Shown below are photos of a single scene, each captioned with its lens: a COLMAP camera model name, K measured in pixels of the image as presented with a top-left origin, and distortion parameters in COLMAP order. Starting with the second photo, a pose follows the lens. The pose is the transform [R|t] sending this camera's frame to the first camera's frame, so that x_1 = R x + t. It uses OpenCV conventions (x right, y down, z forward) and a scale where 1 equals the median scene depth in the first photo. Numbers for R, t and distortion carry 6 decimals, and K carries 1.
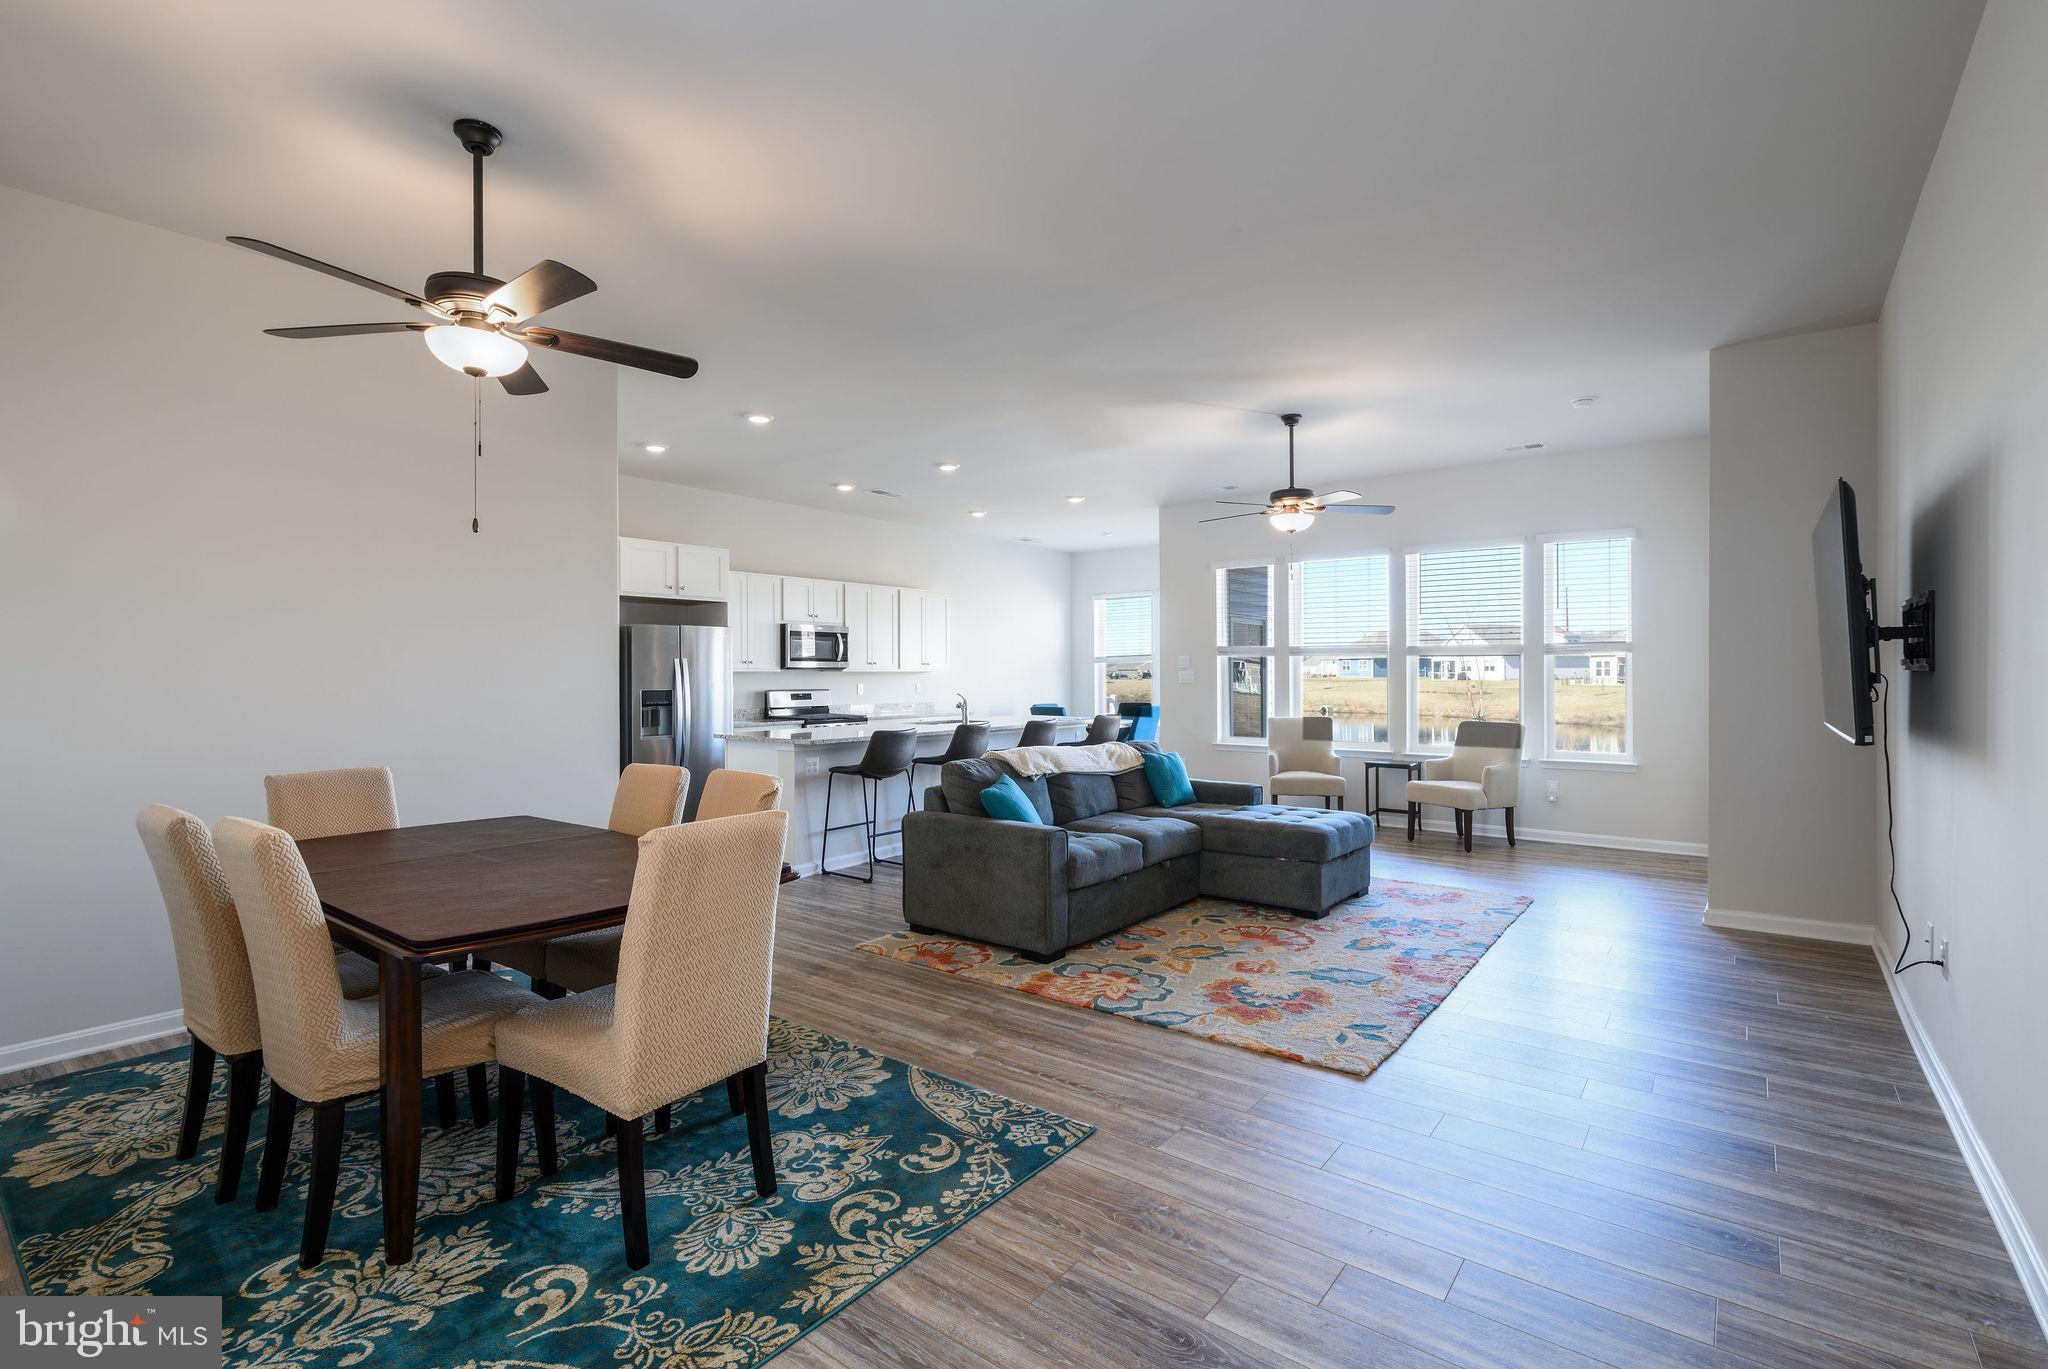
lens RADIAL K [[902.9, 0, 1024.0], [0, 902.9, 684.5], [0, 0, 1]] dist [-0.029127, -0.000071]
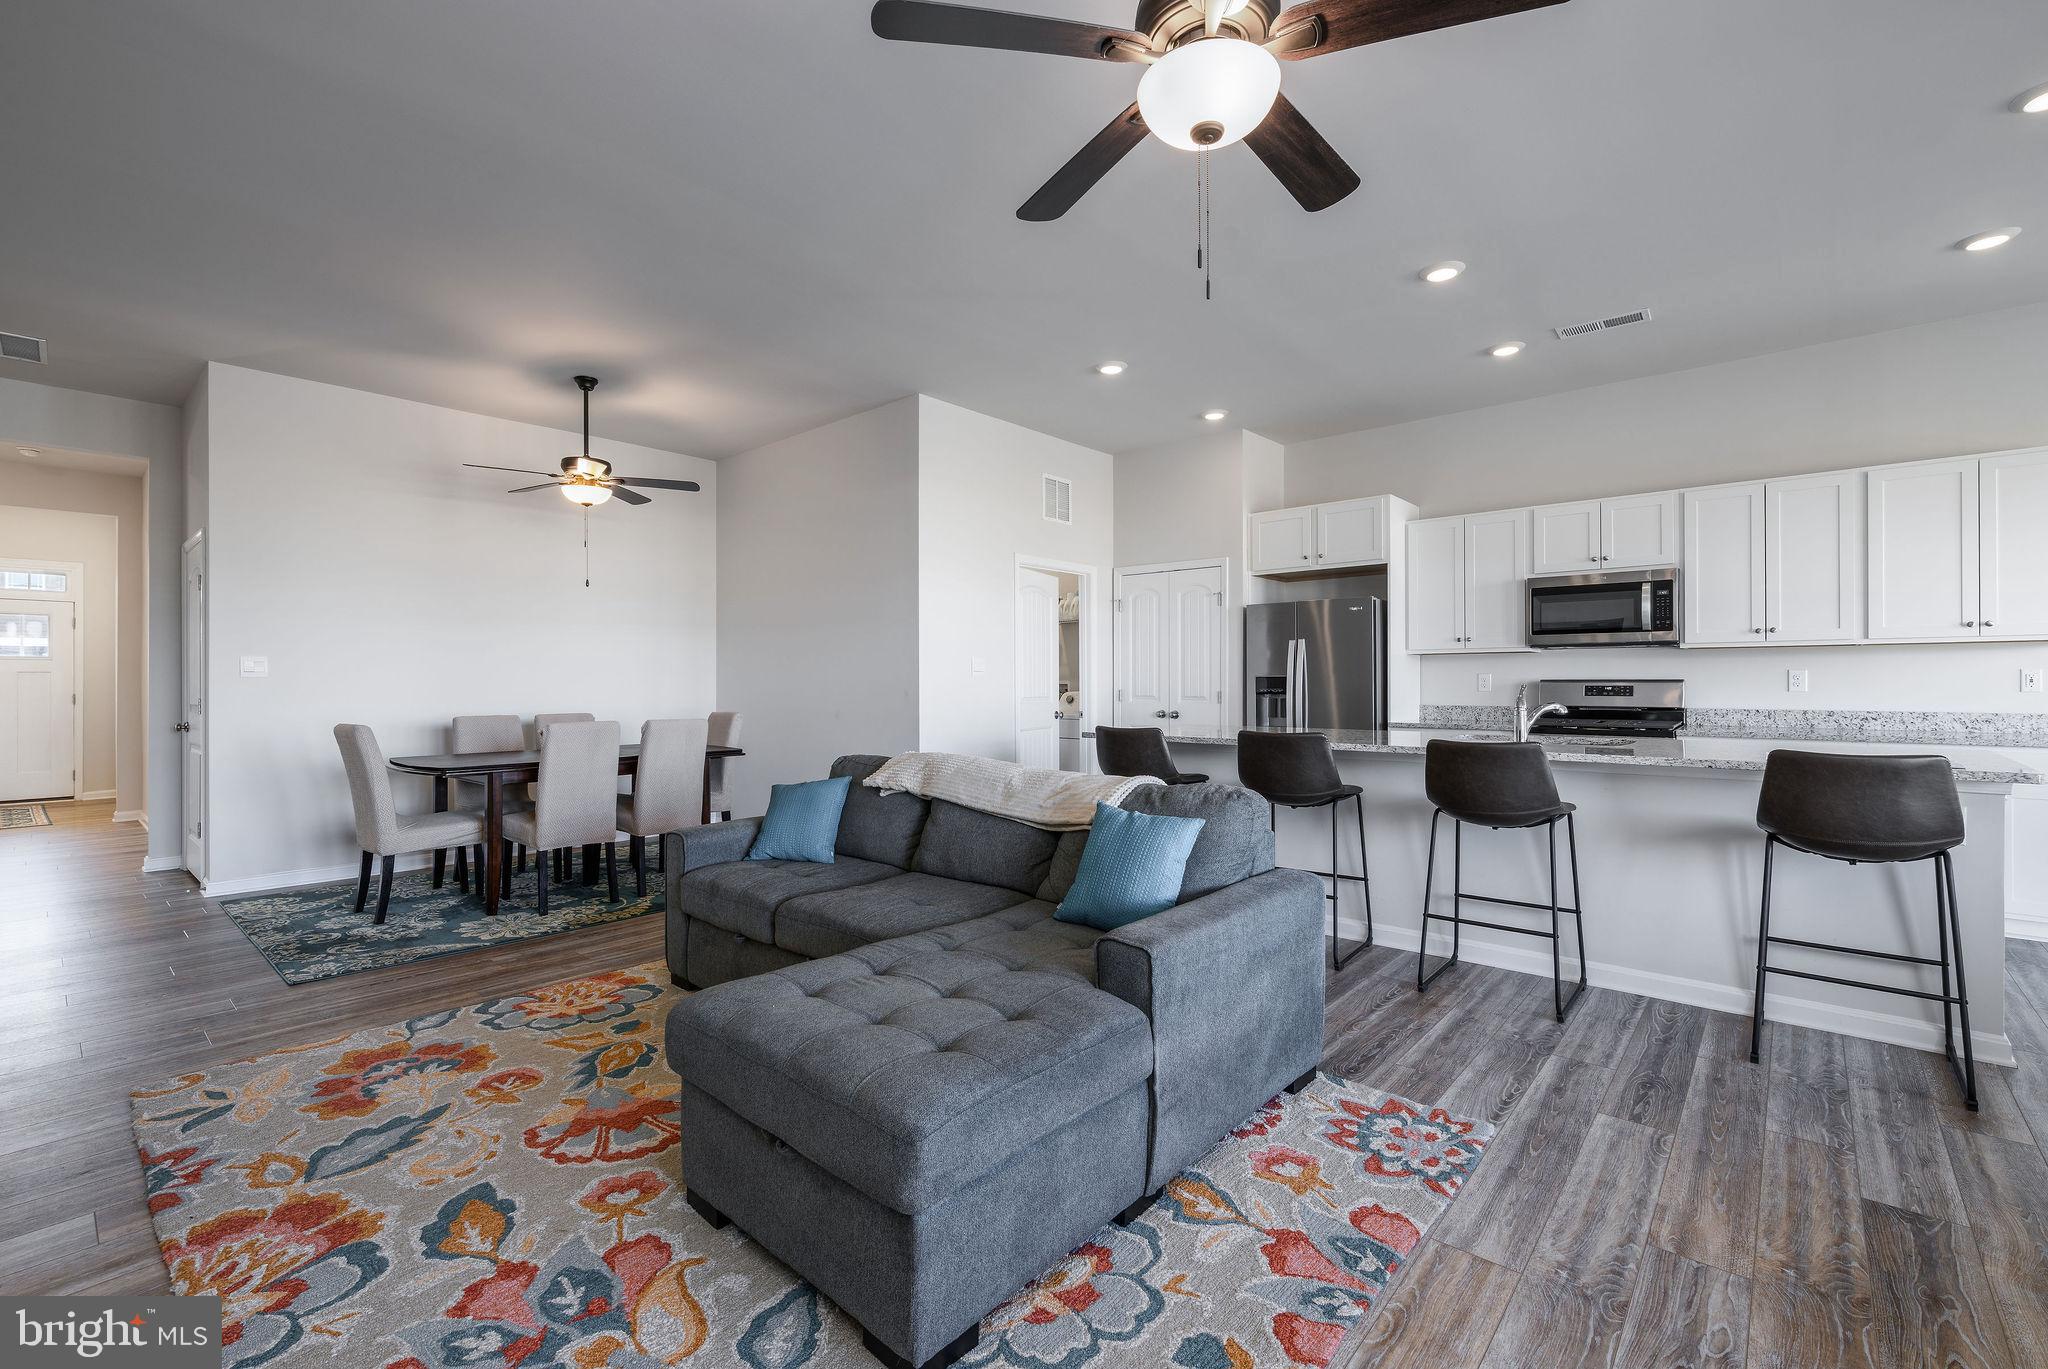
lens RADIAL K [[885.8, 0, 987.0], [0, 885.8, 678.0], [0, 0, 1]] dist [-0.003503, -0.000690]
pose [[-0.060506, 0.004230, -0.998159, 0.479389], [-0.005837, 0.999972, 0.004591, 0.005535], [0.998151, 0.006104, -0.060480, 0.755235]]
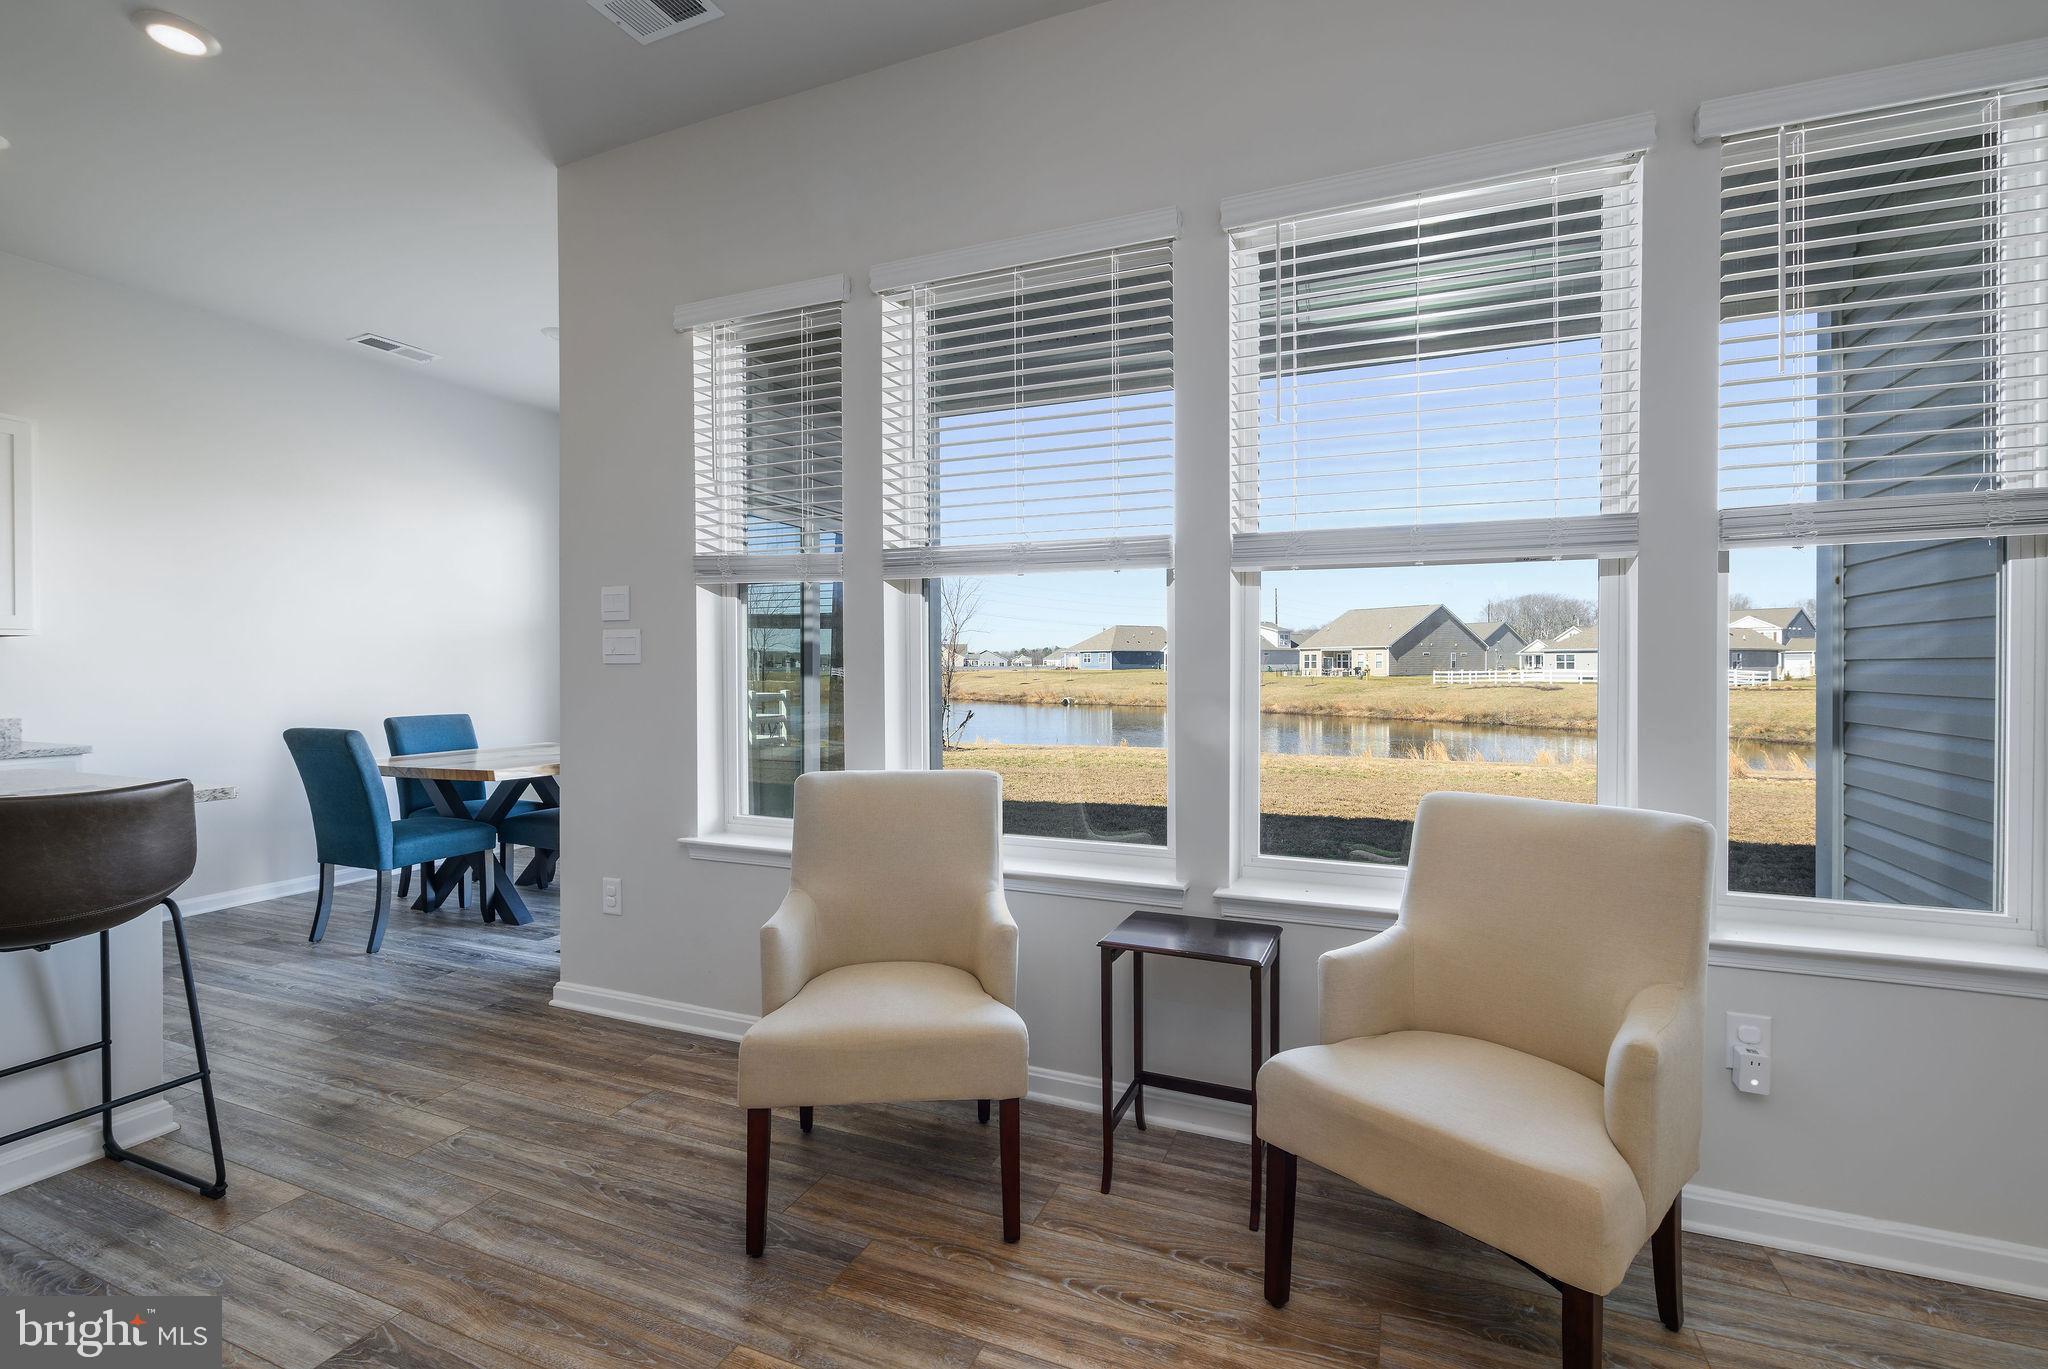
lens RADIAL K [[894.8, 0, 1044.5], [0, 894.8, 679.0], [0, 0, 1]] dist [-0.001395, -0.000818]
pose [[0.956612, -0.001641, 0.291362, 0.291268], [0.000861, 0.999996, 0.002805, 0.003753], [-0.291365, -0.002432, 0.956609, 0.762394]]
